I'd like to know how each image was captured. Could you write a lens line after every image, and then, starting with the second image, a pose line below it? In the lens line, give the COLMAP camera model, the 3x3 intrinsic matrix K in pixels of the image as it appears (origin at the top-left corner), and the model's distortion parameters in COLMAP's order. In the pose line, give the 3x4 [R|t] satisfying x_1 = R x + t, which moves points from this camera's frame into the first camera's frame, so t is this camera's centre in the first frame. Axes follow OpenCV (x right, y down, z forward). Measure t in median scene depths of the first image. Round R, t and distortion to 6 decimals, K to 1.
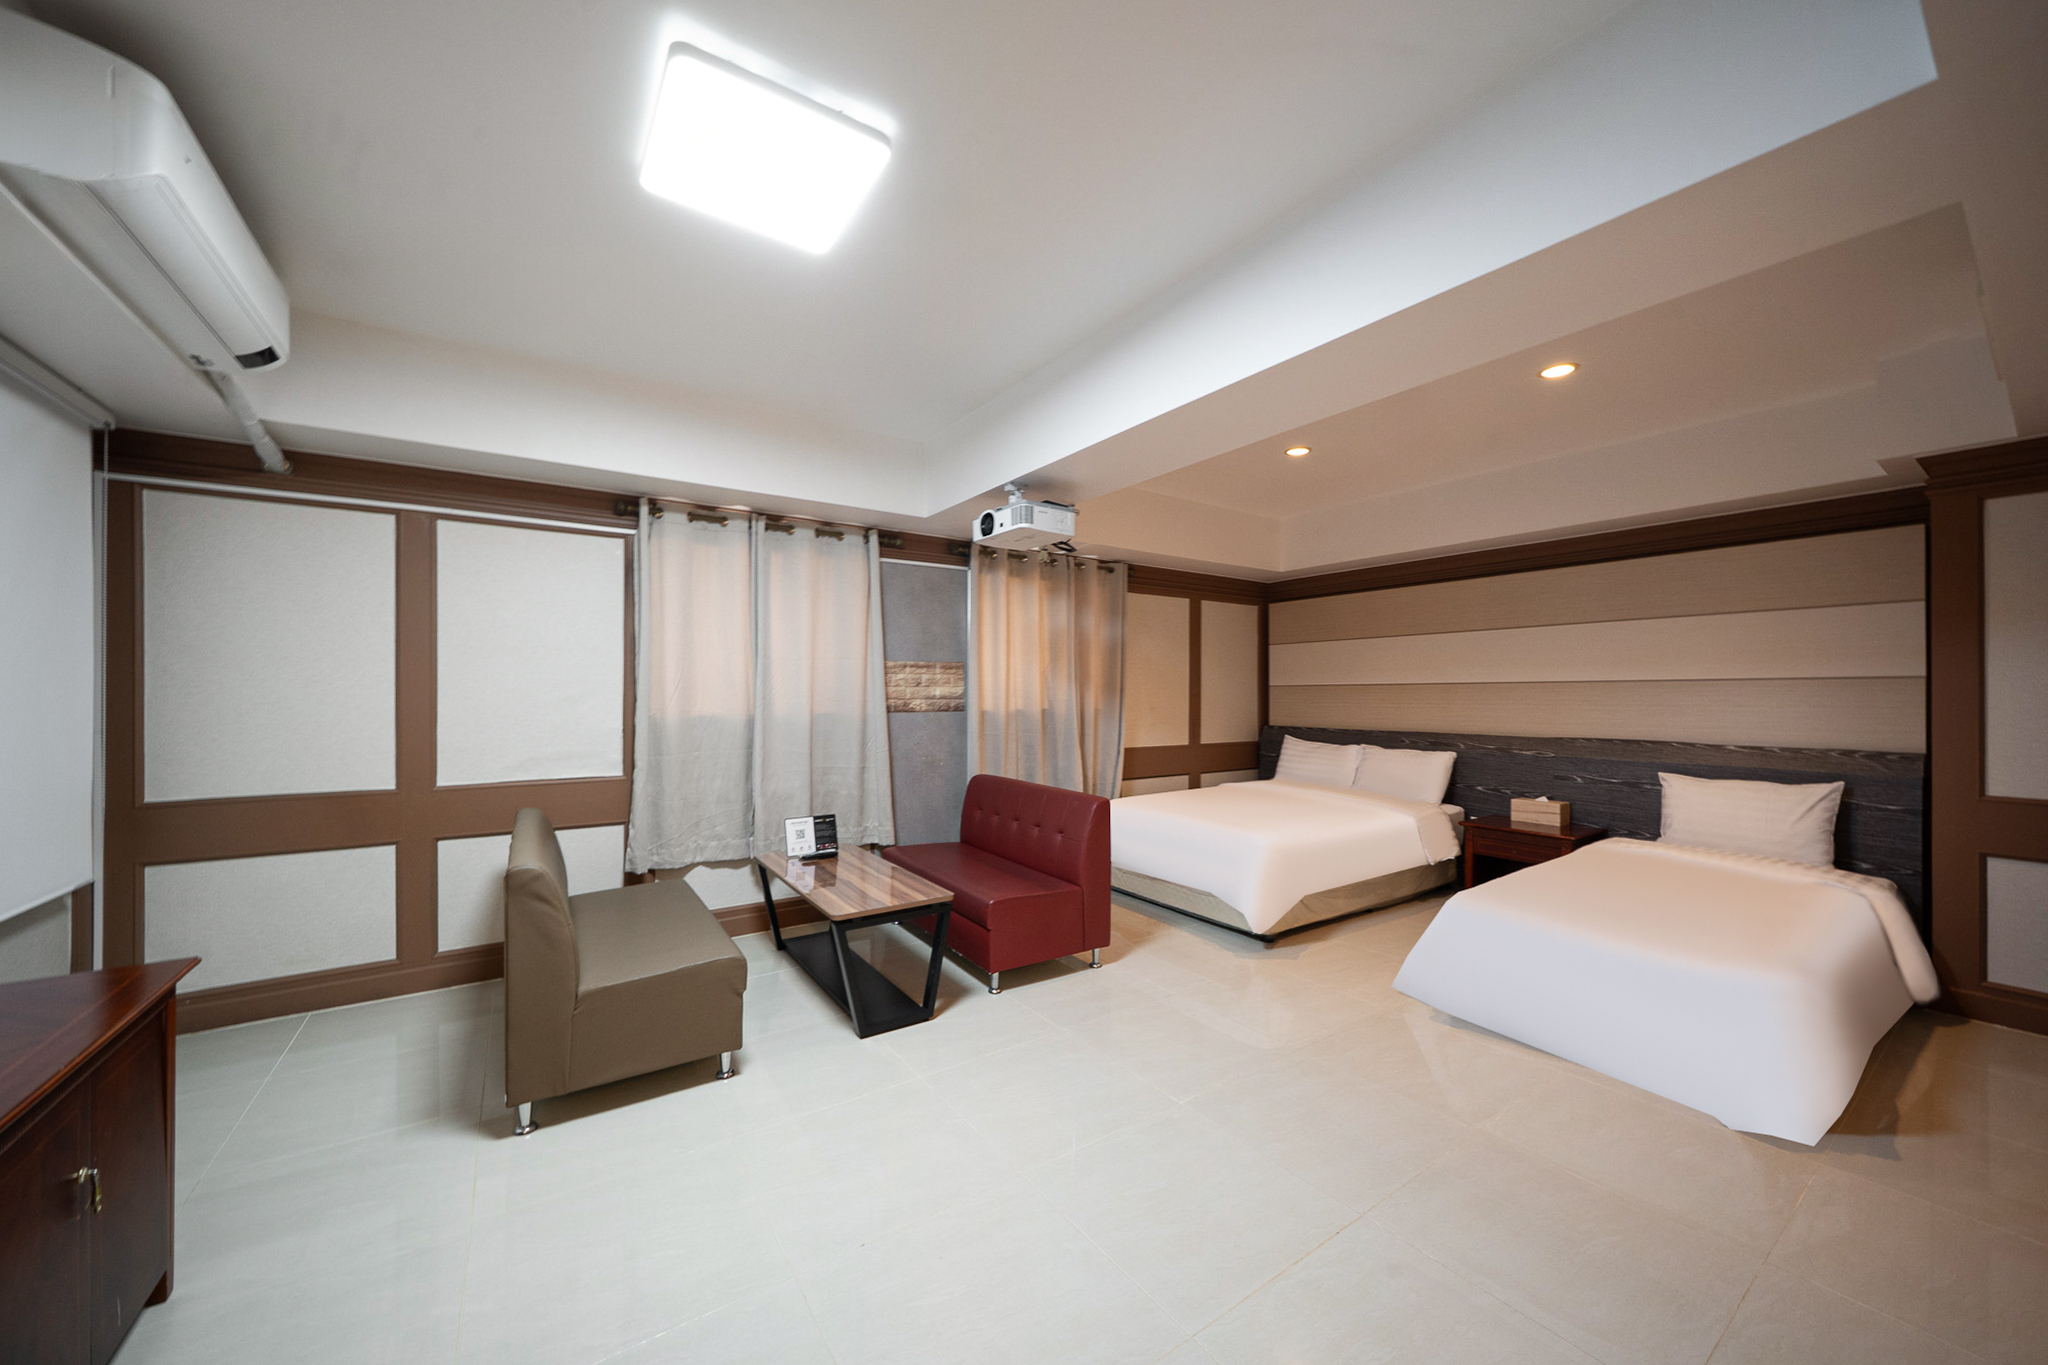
lens RADIAL K [[748.1, 0, 1021.8], [0, 748.1, 704.7], [0, 0, 1]] dist [-0.001184, -0.000202]
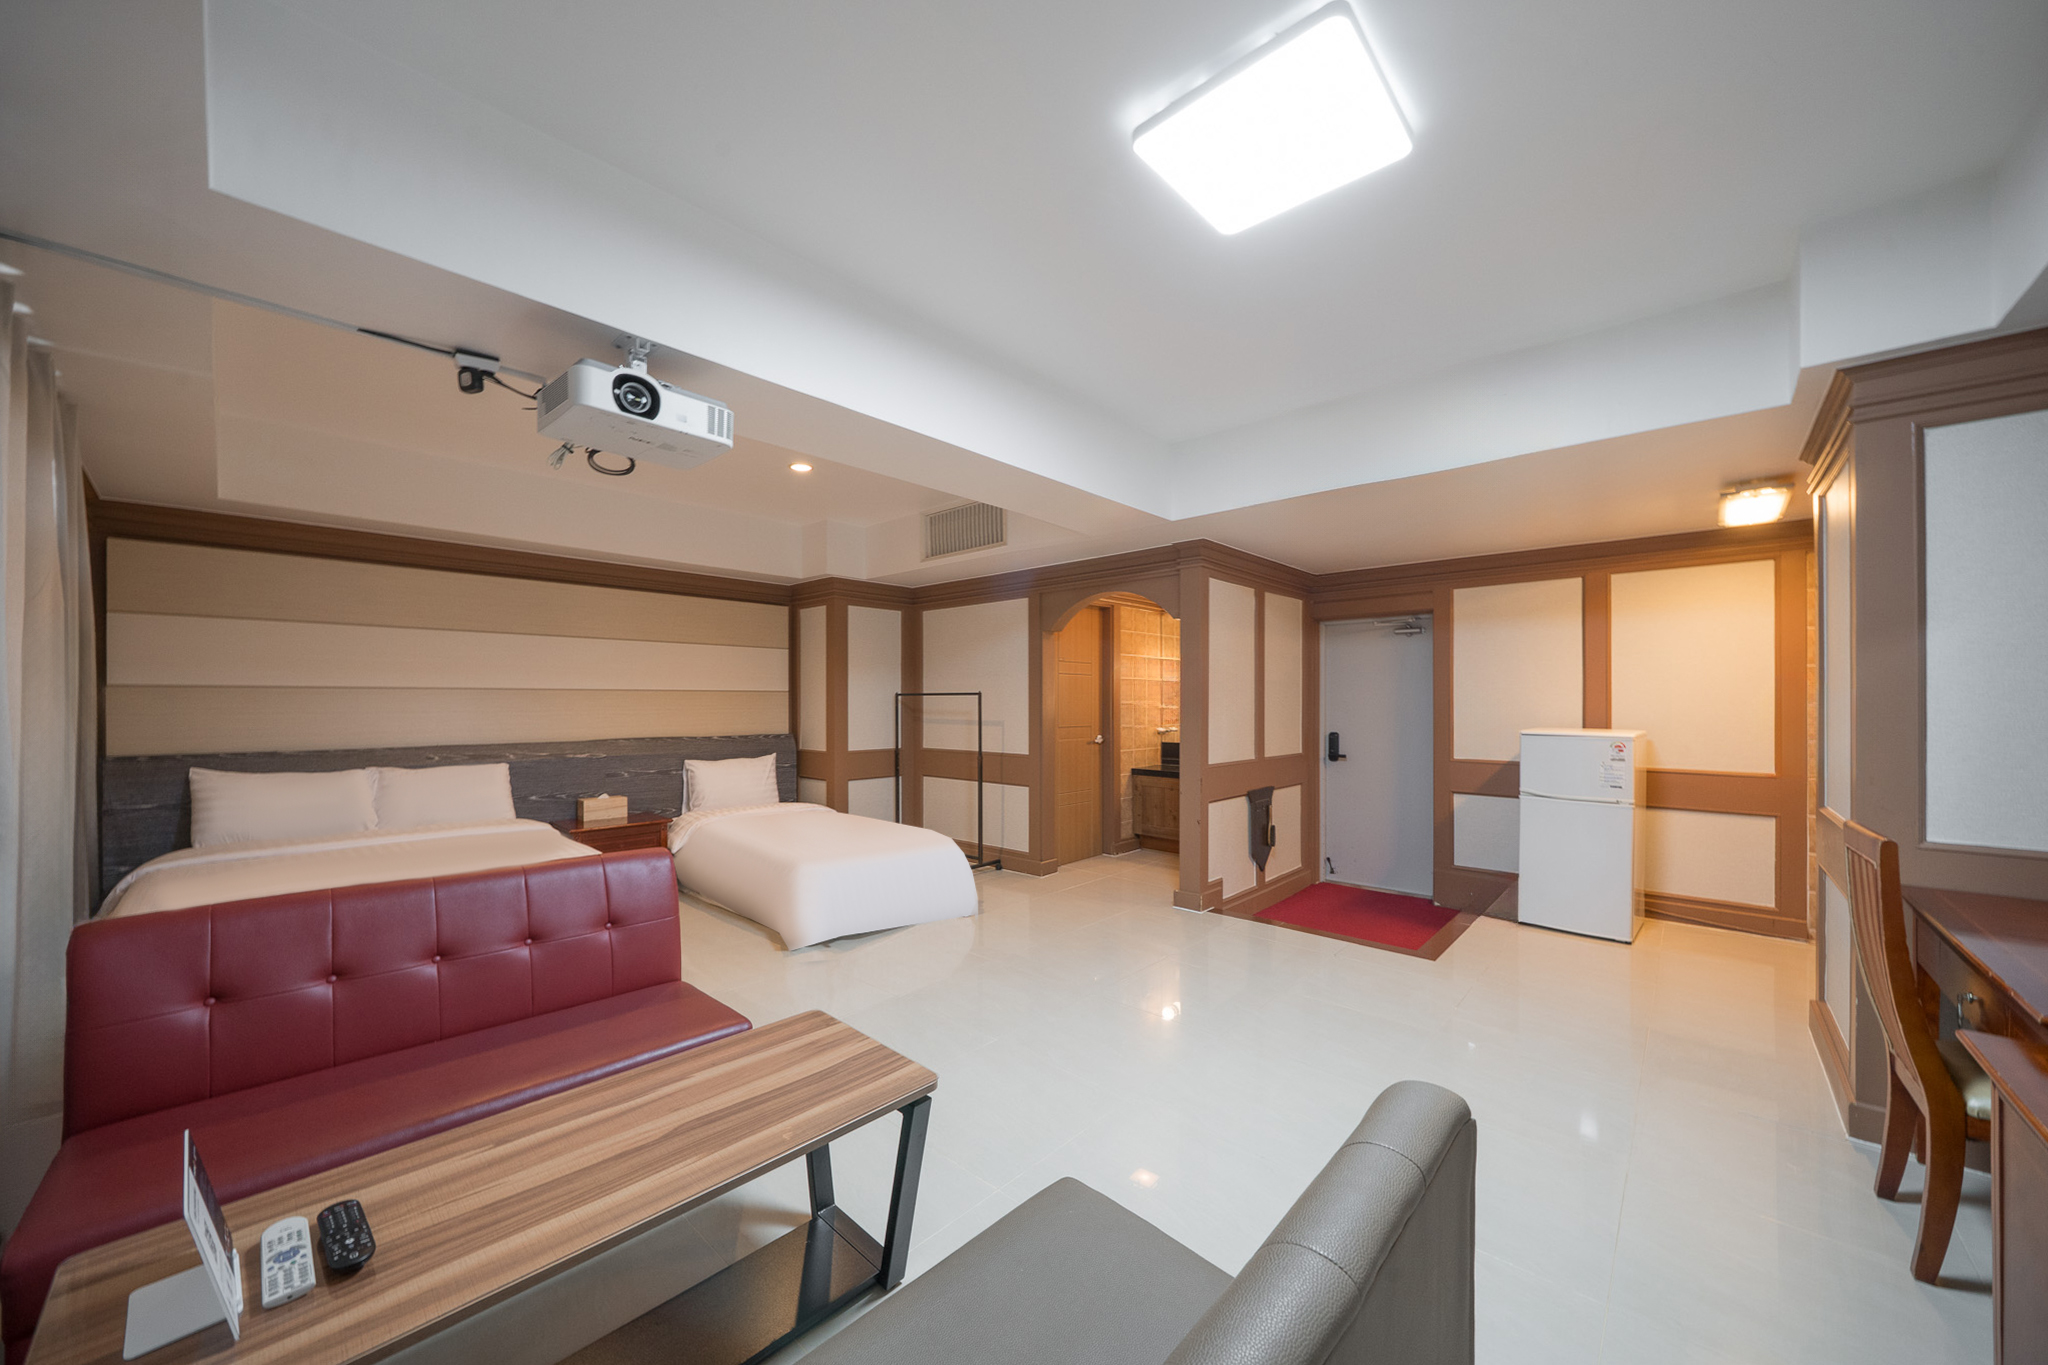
lens RADIAL K [[748.1, 0, 1021.8], [0, 748.1, 704.7], [0, 0, 1]] dist [-0.001184, -0.000202]
pose [[-0.220221, -0.003579, 0.975443, -0.514471], [0.011087, 0.999919, 0.006172, -0.007640], [-0.975387, 0.012174, -0.220164, 0.660781]]
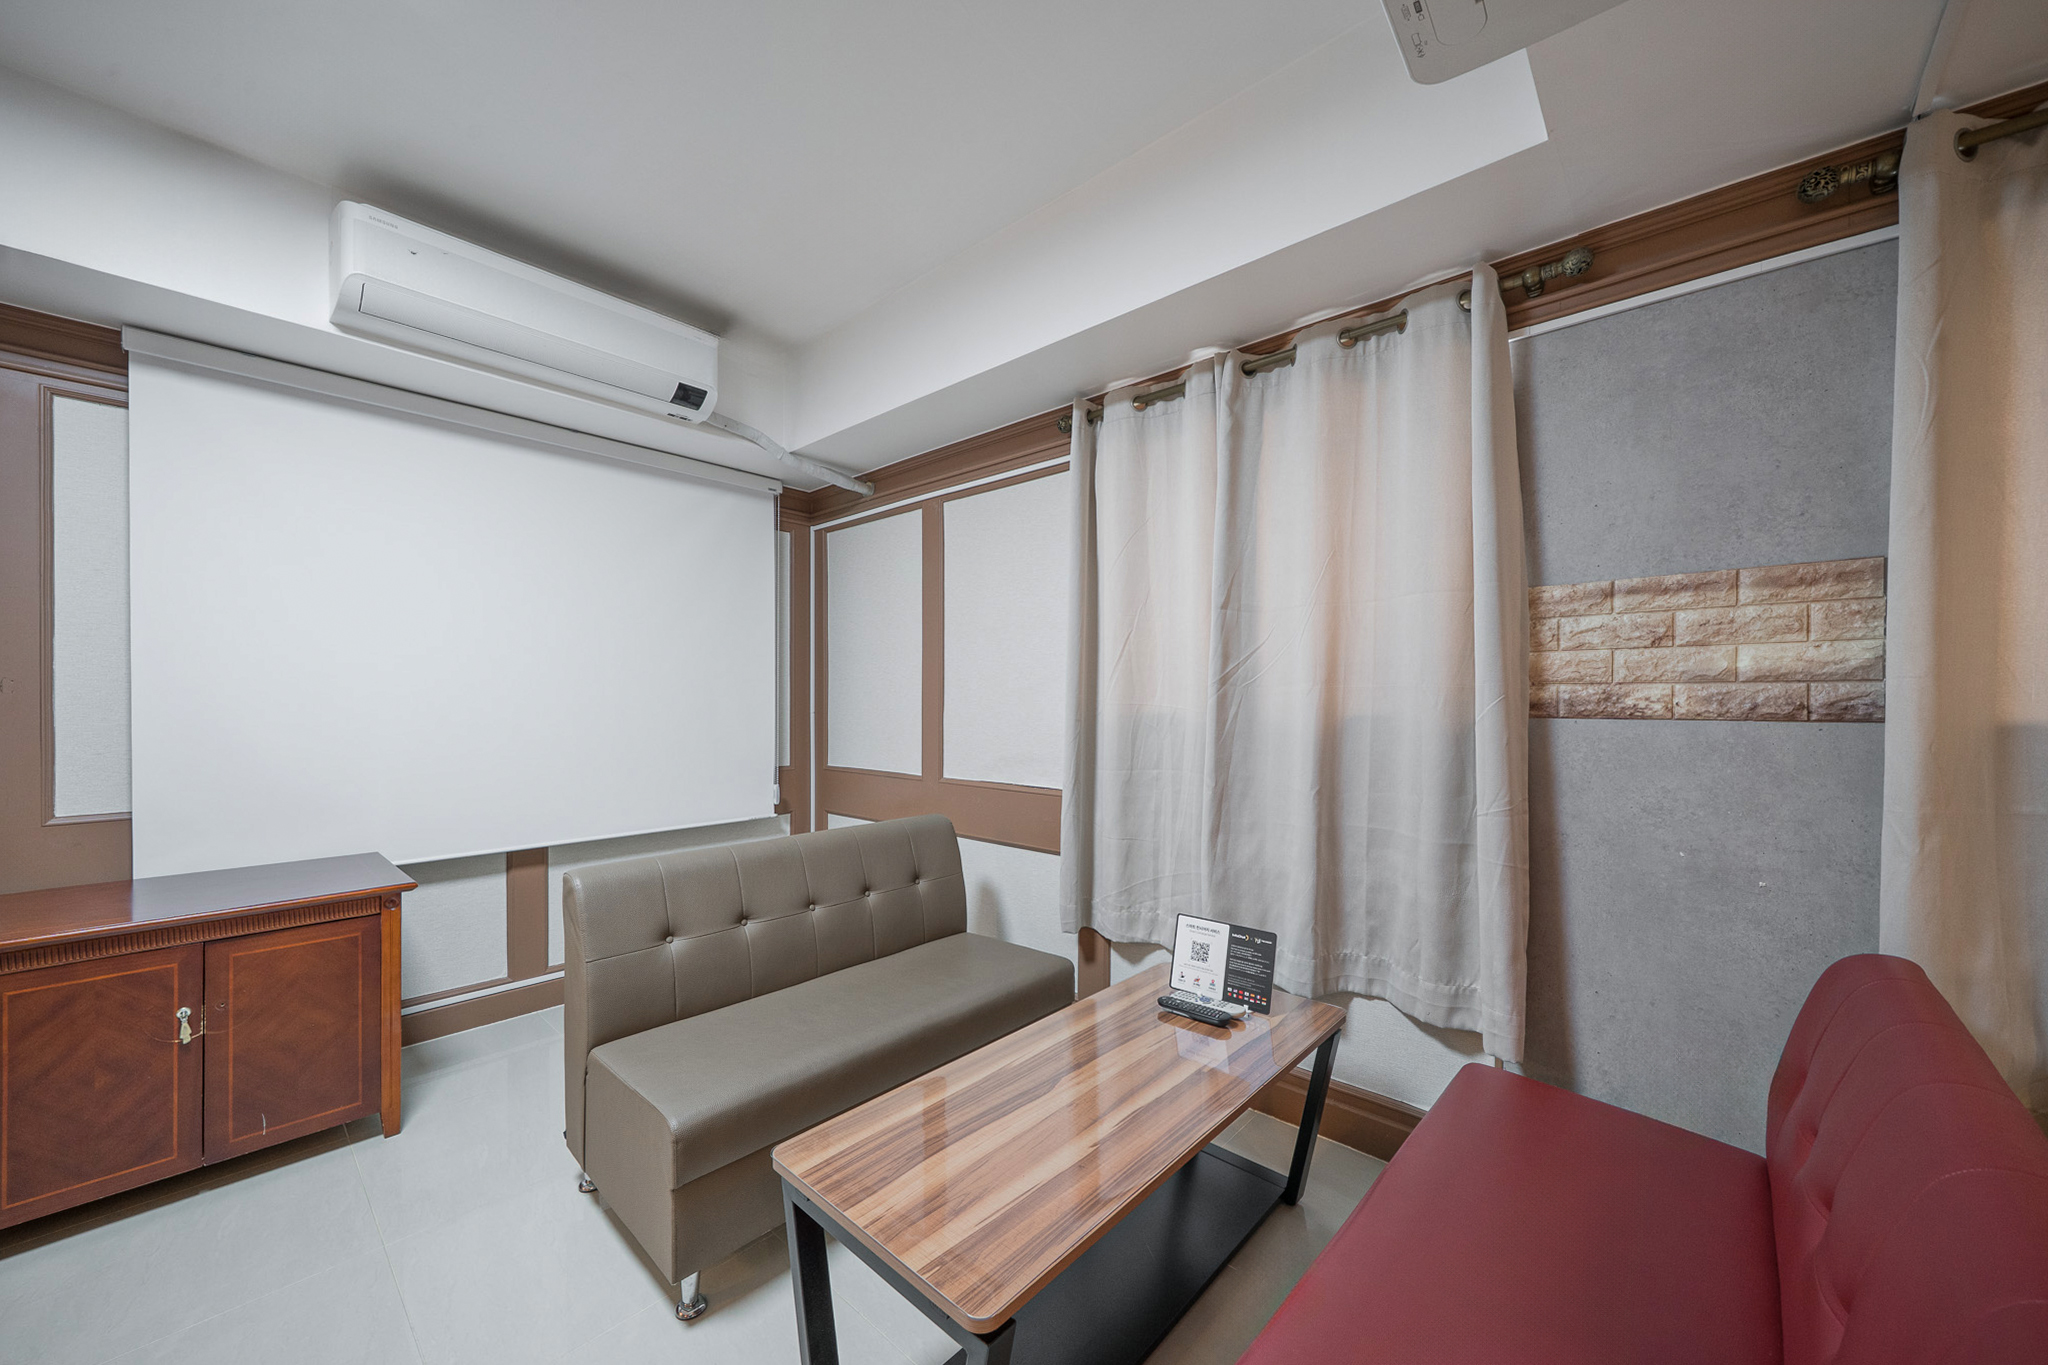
lens RADIAL K [[748.1, 0, 1021.8], [0, 748.1, 704.7], [0, 0, 1]] dist [-0.001184, -0.000202]
pose [[0.231275, 0.007543, -0.972859, 0.137177], [-0.015361, 0.999874, 0.004101, 0.006177], [0.972767, 0.013995, 0.231362, 0.645875]]
